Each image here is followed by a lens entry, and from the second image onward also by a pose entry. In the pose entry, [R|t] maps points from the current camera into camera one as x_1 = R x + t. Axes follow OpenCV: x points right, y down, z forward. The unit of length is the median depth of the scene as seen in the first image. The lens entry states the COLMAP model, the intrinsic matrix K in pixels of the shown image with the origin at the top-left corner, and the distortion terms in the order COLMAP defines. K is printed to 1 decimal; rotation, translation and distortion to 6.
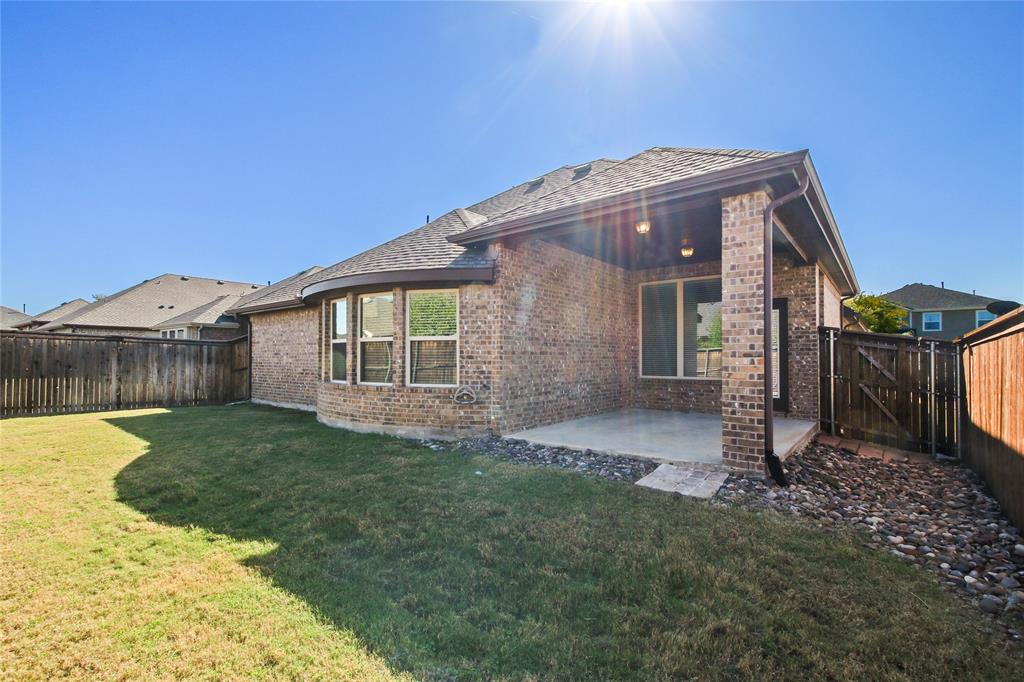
lens RADIAL K [[466.5, 0, 514.9], [0, 466.5, 351.2], [0, 0, 1]] dist [0.001941, -0.000417]
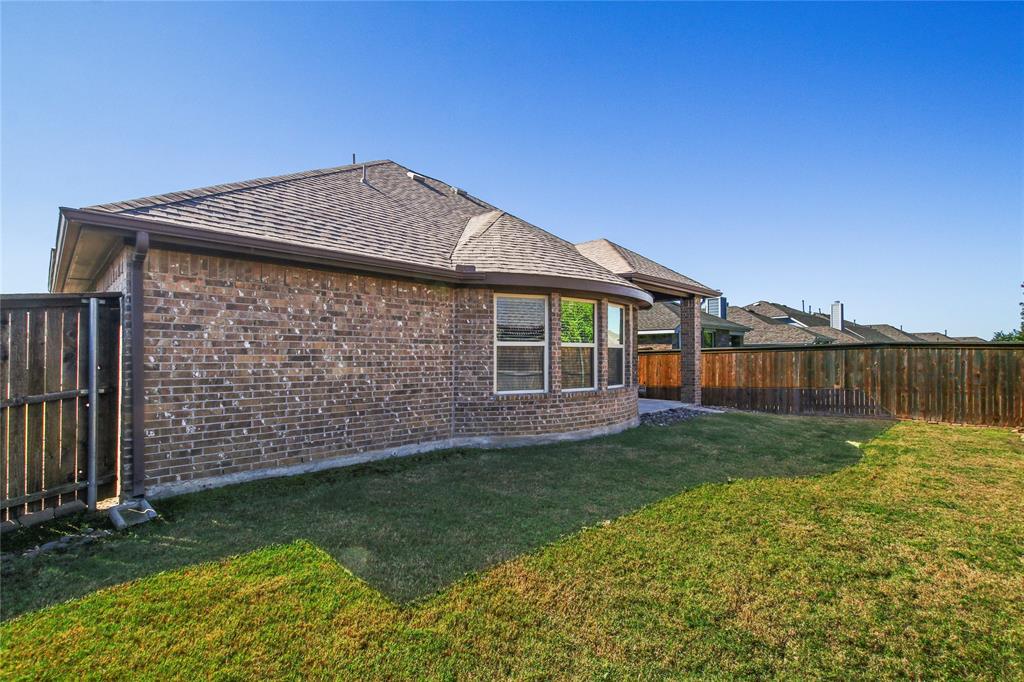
lens RADIAL K [[466.5, 0, 514.9], [0, 466.5, 351.2], [0, 0, 1]] dist [0.001941, -0.000417]
pose [[0.096029, 0.014434, 0.995274, -1.330263], [-0.014565, 0.999808, -0.013094, 0.003909], [-0.995272, -0.013238, 0.096220, 1.061483]]
